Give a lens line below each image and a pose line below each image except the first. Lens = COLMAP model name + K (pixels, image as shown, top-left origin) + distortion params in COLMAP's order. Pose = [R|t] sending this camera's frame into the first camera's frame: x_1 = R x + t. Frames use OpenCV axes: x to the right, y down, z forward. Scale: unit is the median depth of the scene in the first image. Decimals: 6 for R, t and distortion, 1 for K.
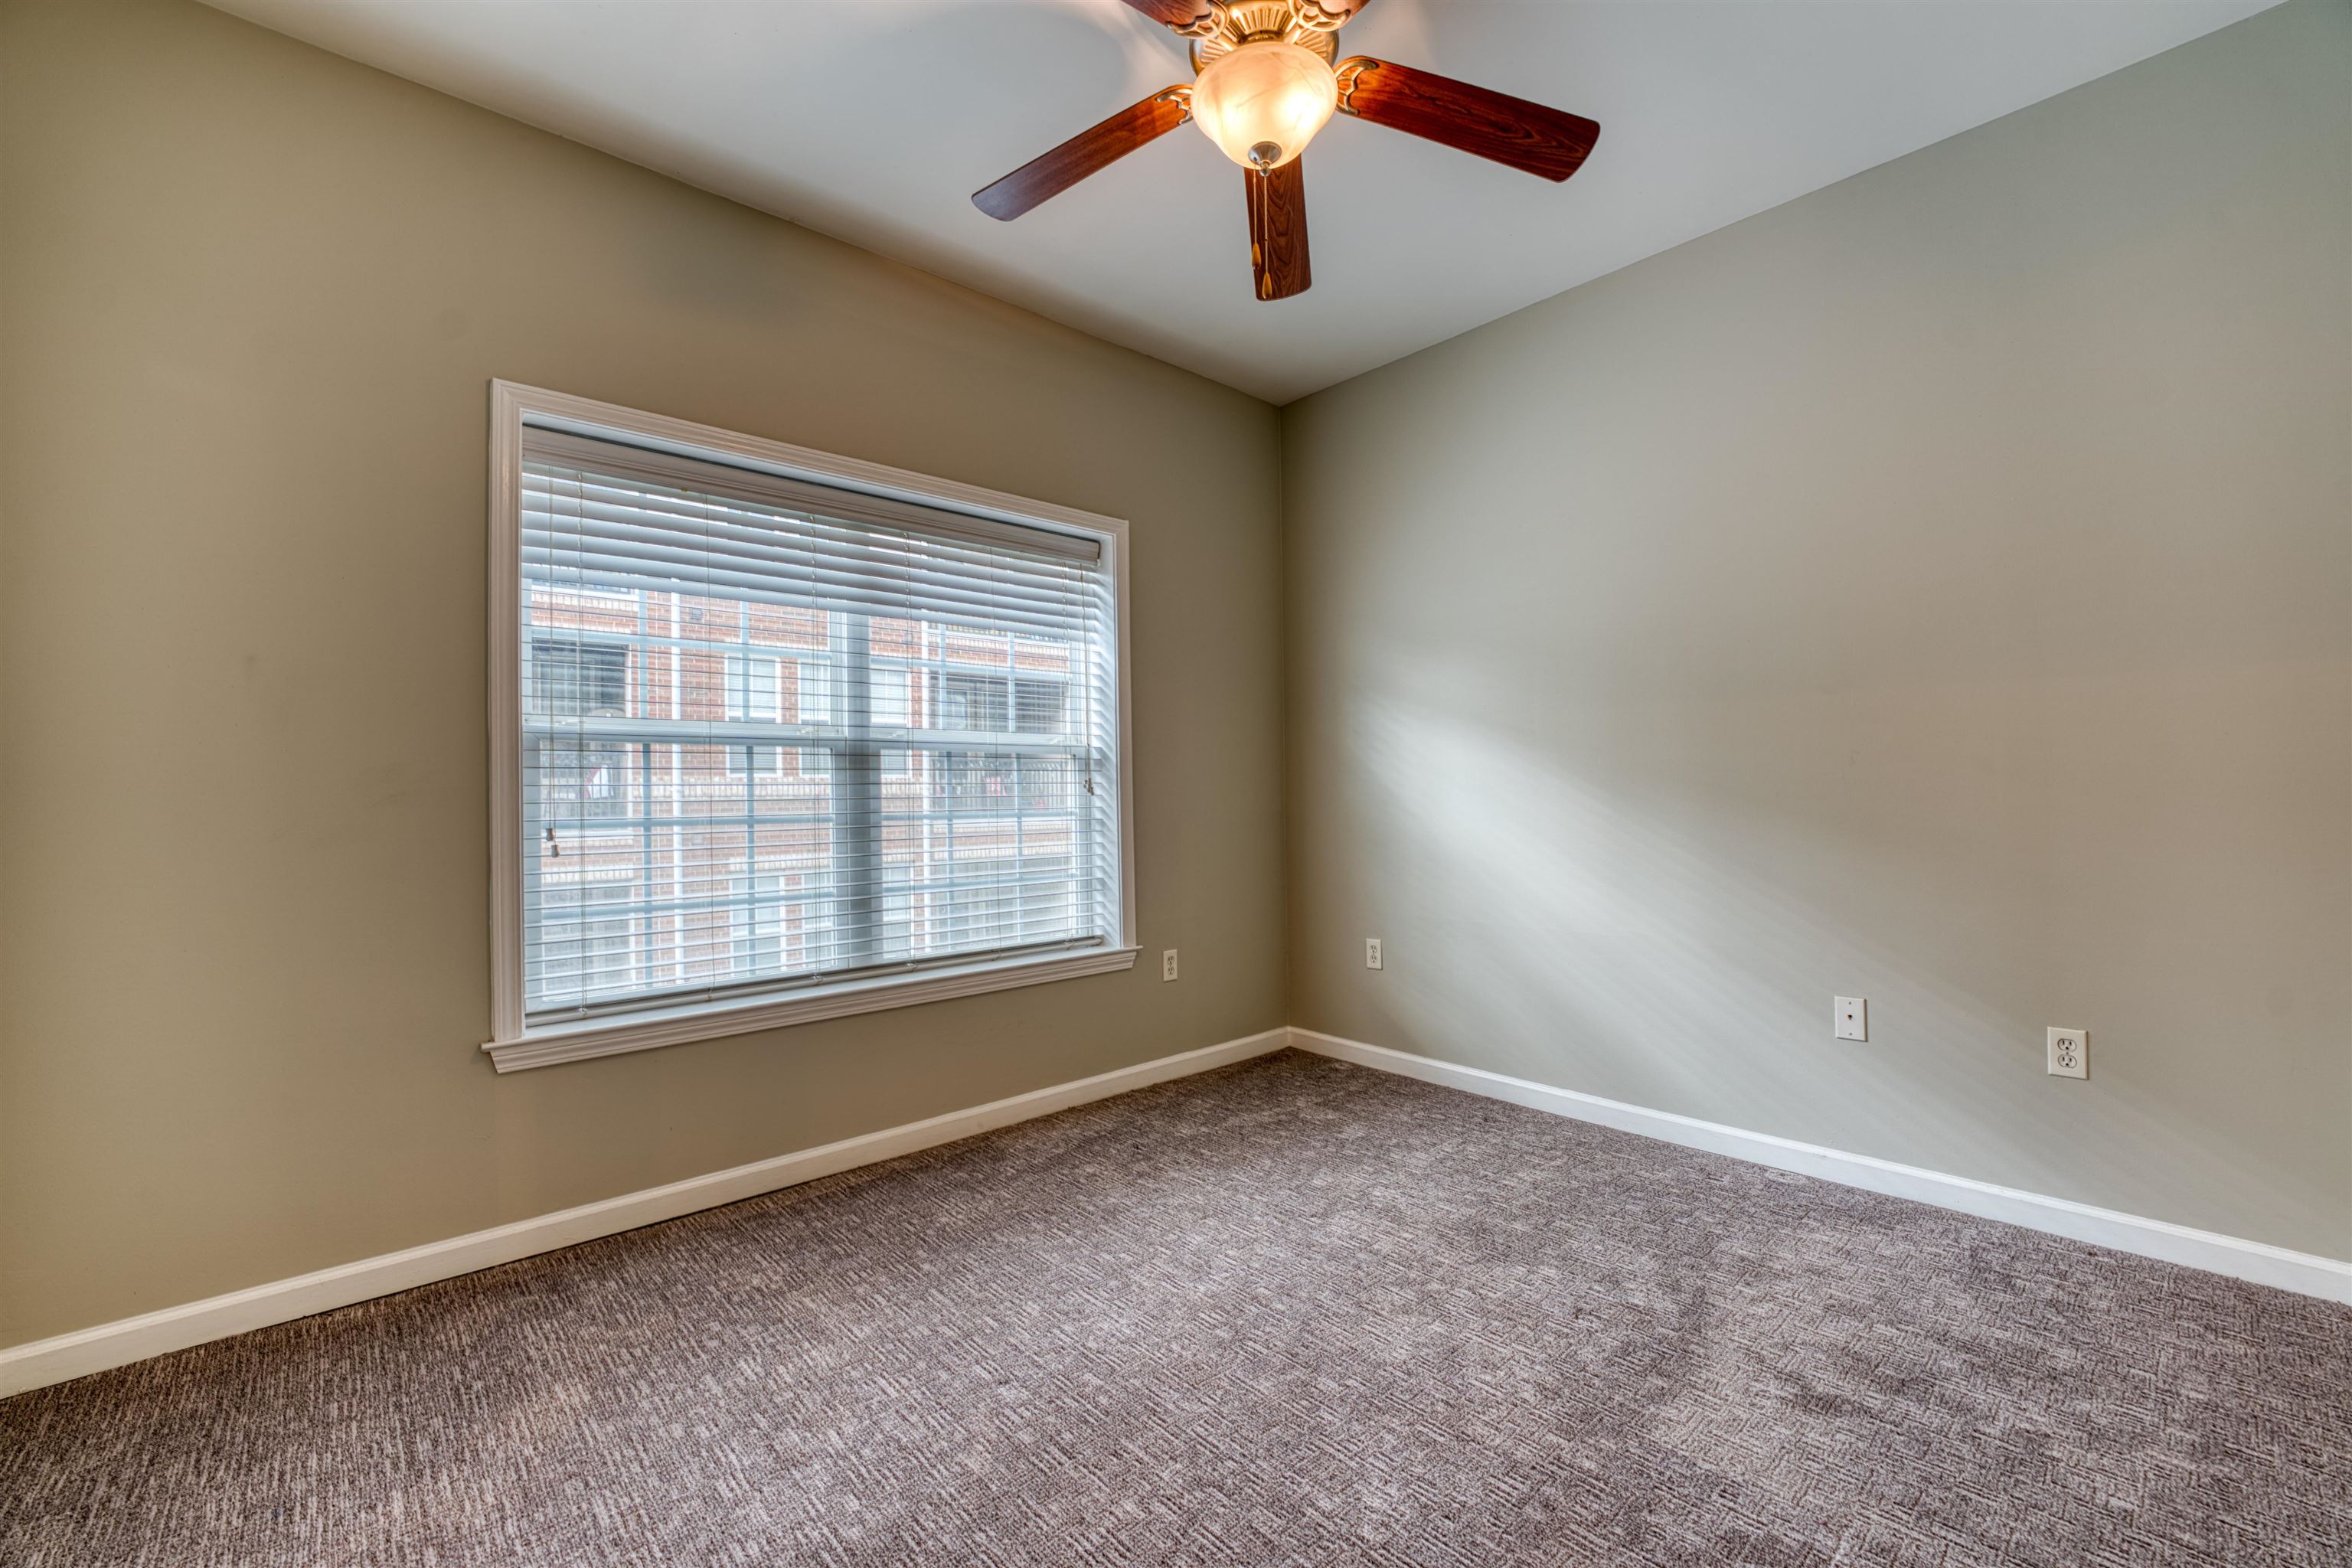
lens RADIAL K [[987.0, 0, 1113.1], [0, 987.0, 792.8], [0, 0, 1]] dist [-0.027362, 0.001870]
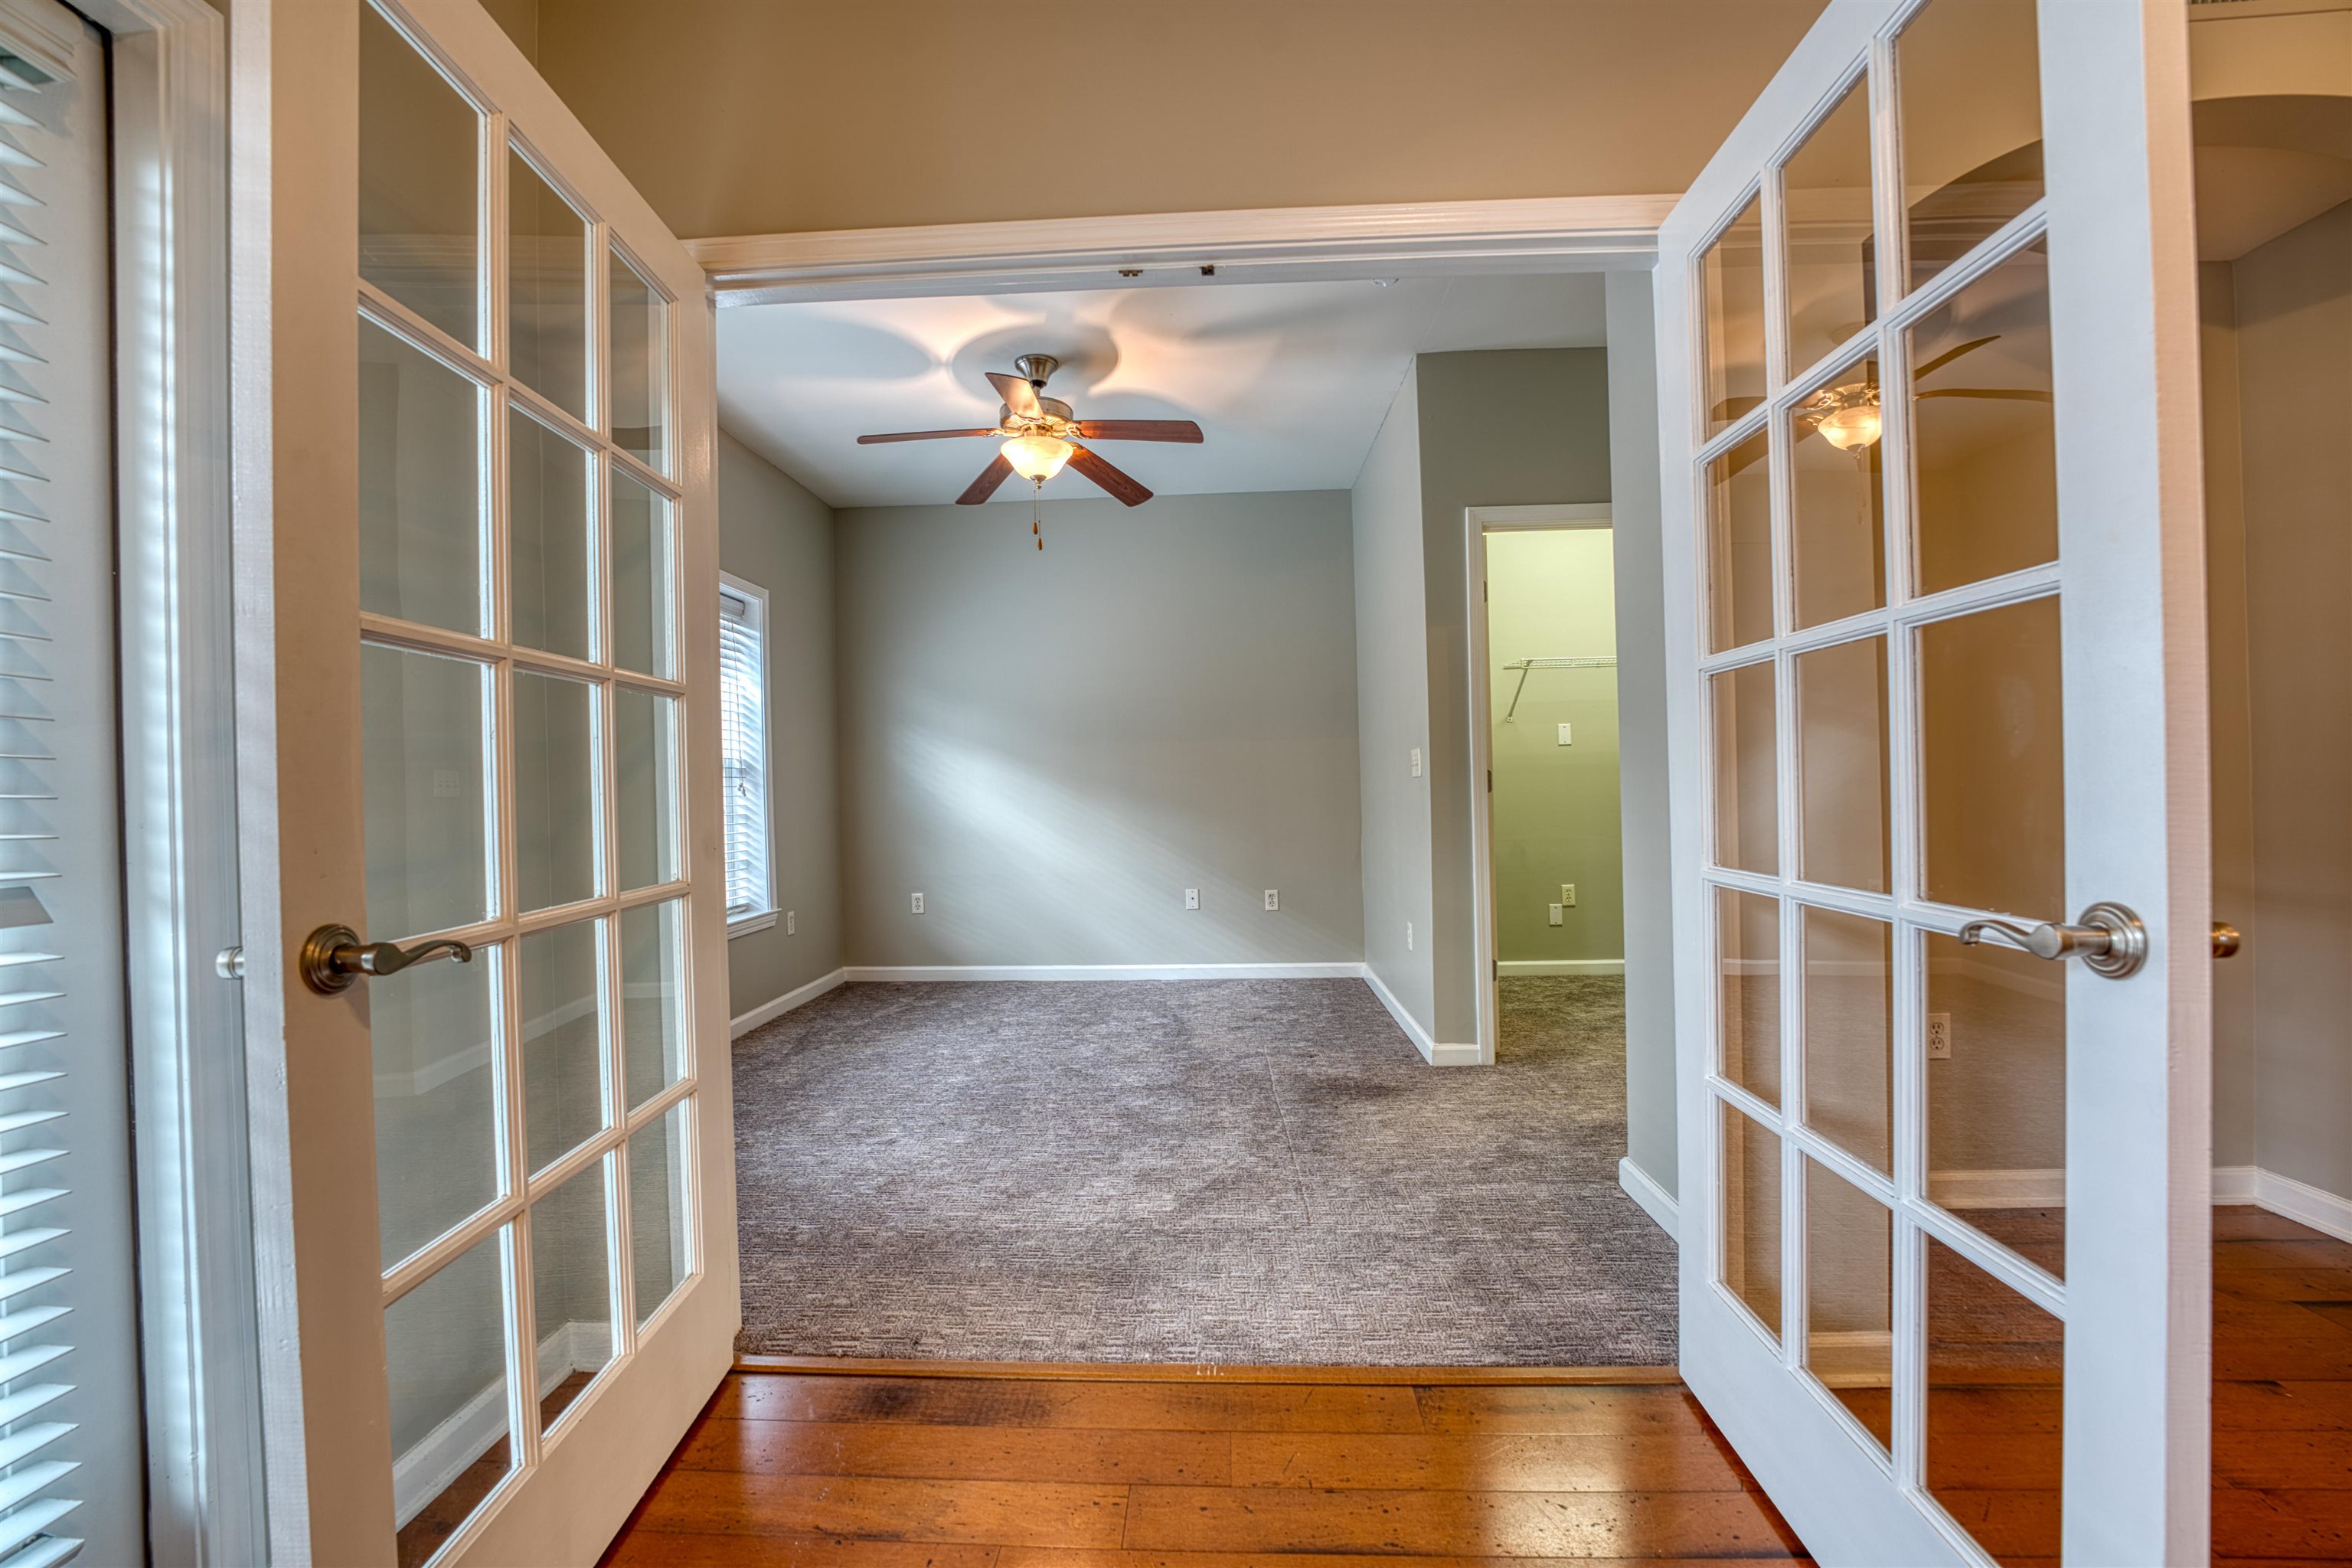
lens RADIAL K [[987.0, 0, 1161.7], [0, 987.0, 787.6], [0, 0, 1]] dist [-0.027362, 0.001870]
pose [[0.702828, -0.001866, 0.711358, -0.622399], [0.011199, 0.999902, -0.008442, 0.009101], [-0.711272, 0.013900, 0.702779, -0.346129]]
